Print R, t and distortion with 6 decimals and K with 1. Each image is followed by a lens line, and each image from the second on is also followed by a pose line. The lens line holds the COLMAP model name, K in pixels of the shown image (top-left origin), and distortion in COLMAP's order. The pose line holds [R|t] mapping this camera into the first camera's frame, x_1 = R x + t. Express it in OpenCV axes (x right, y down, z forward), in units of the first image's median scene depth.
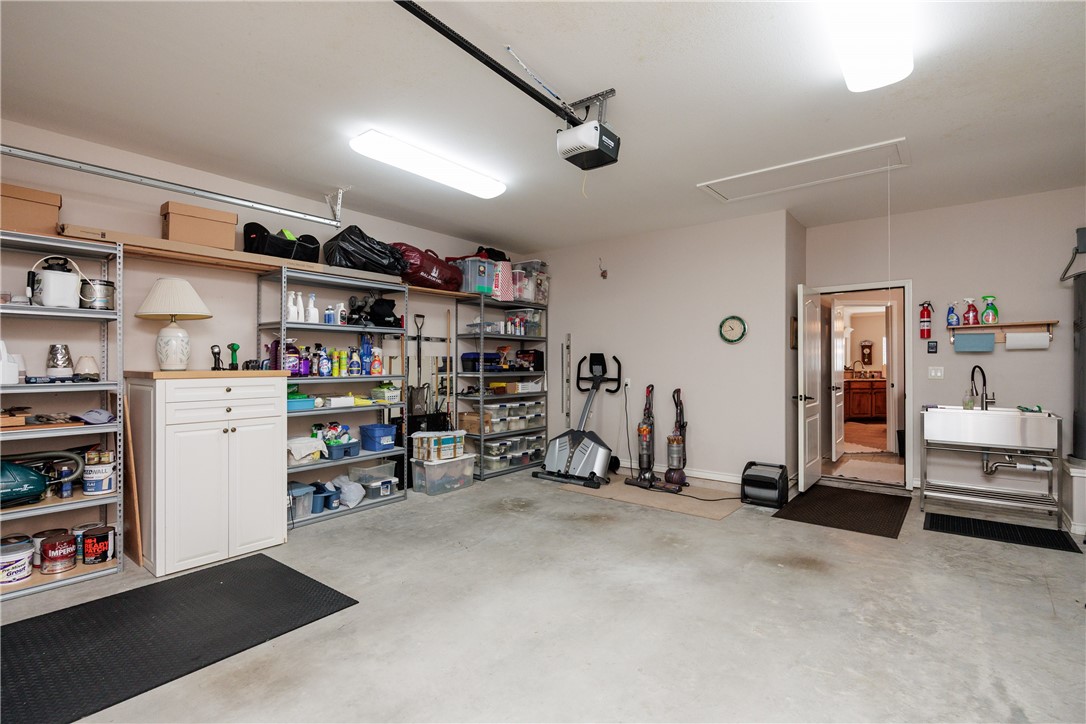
lens RADIAL K [[507.9, 0, 542.9], [0, 507.9, 364.5], [0, 0, 1]] dist [-0.000823, -0.000658]
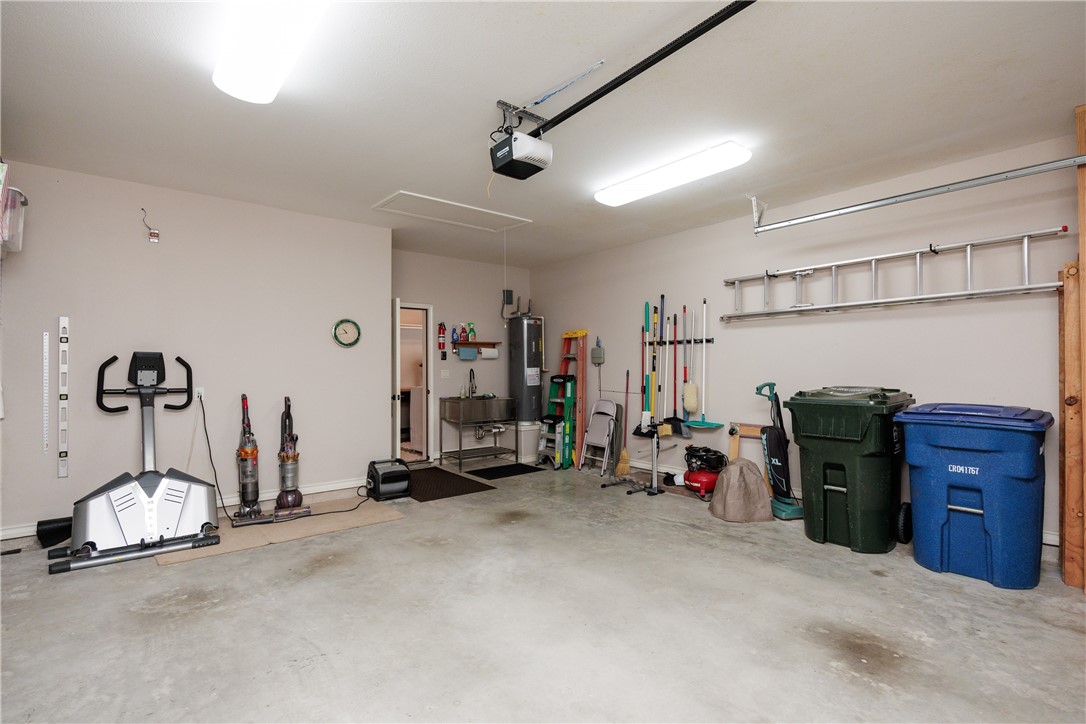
lens RADIAL K [[507.9, 0, 544.4], [0, 507.9, 367.7], [0, 0, 1]] dist [-0.000823, -0.000658]
pose [[0.202598, -0.001263, 0.979261, -0.567768], [0.001025, 0.999999, 0.001077, -0.002148], [-0.979261, 0.000785, 0.202599, 0.467468]]
